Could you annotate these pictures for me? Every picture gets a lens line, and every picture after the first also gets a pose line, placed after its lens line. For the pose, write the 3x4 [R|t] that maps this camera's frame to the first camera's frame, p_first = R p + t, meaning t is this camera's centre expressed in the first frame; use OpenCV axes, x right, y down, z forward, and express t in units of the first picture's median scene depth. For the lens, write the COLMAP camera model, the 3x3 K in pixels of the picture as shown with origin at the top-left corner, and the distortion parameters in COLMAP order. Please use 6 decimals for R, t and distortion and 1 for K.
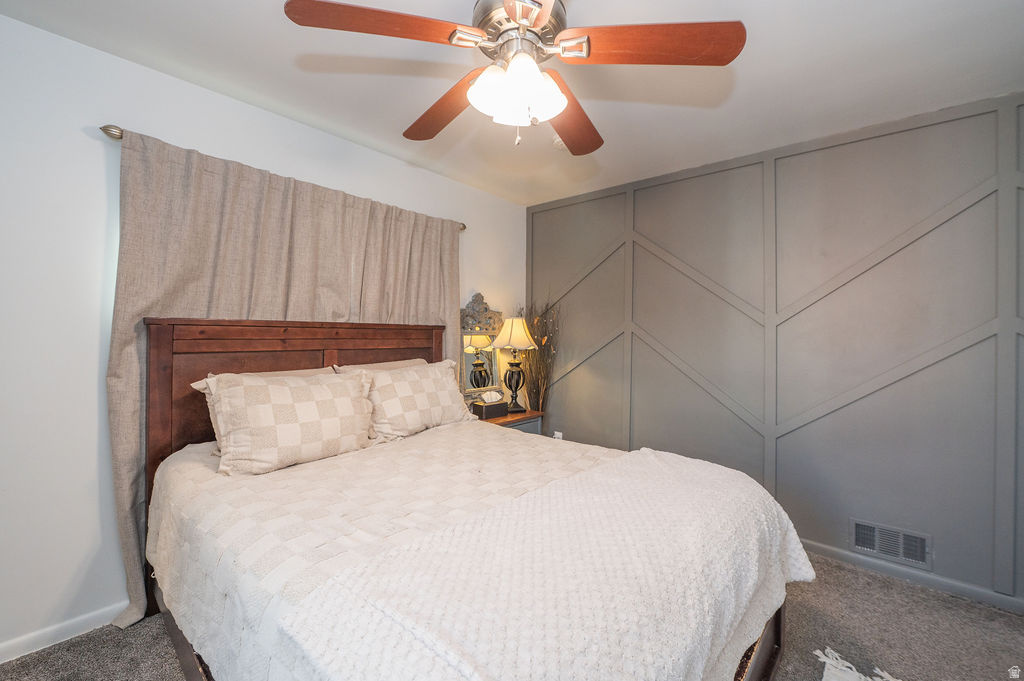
lens RADIAL K [[412.3, 0, 515.7], [0, 412.3, 335.7], [0, 0, 1]] dist [-0.001595, -0.000280]
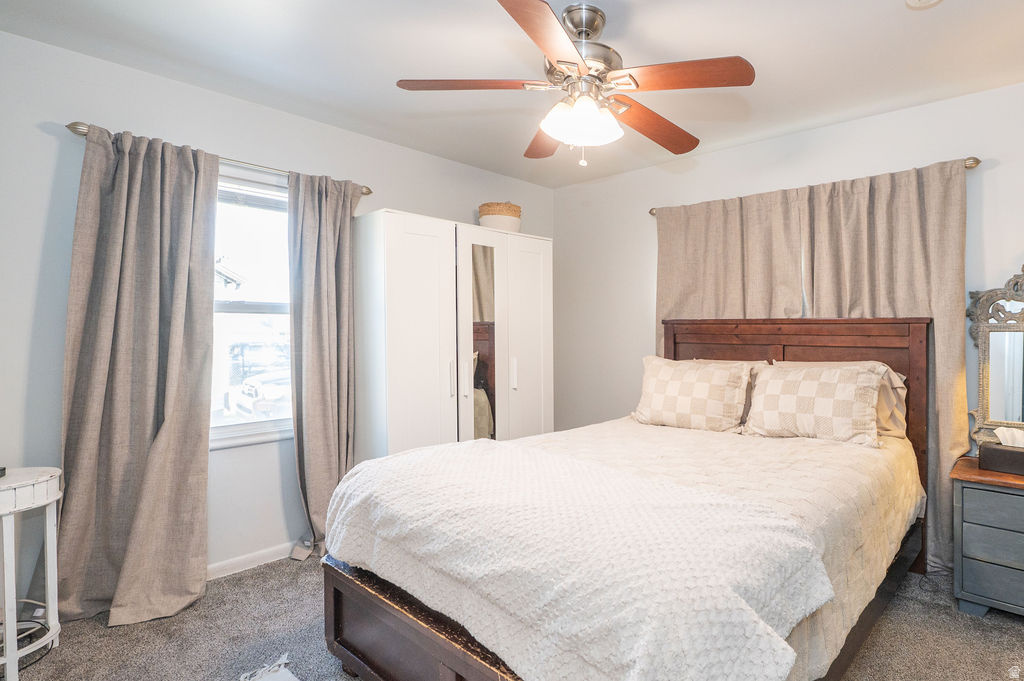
lens RADIAL K [[412.3, 0, 515.7], [0, 412.3, 335.7], [0, 0, 1]] dist [-0.001595, -0.000280]
pose [[0.013623, 0.014539, -0.999801, 0.603881], [0.003037, 0.999889, 0.014582, -0.007640], [0.999903, -0.003235, 0.013578, 0.342973]]
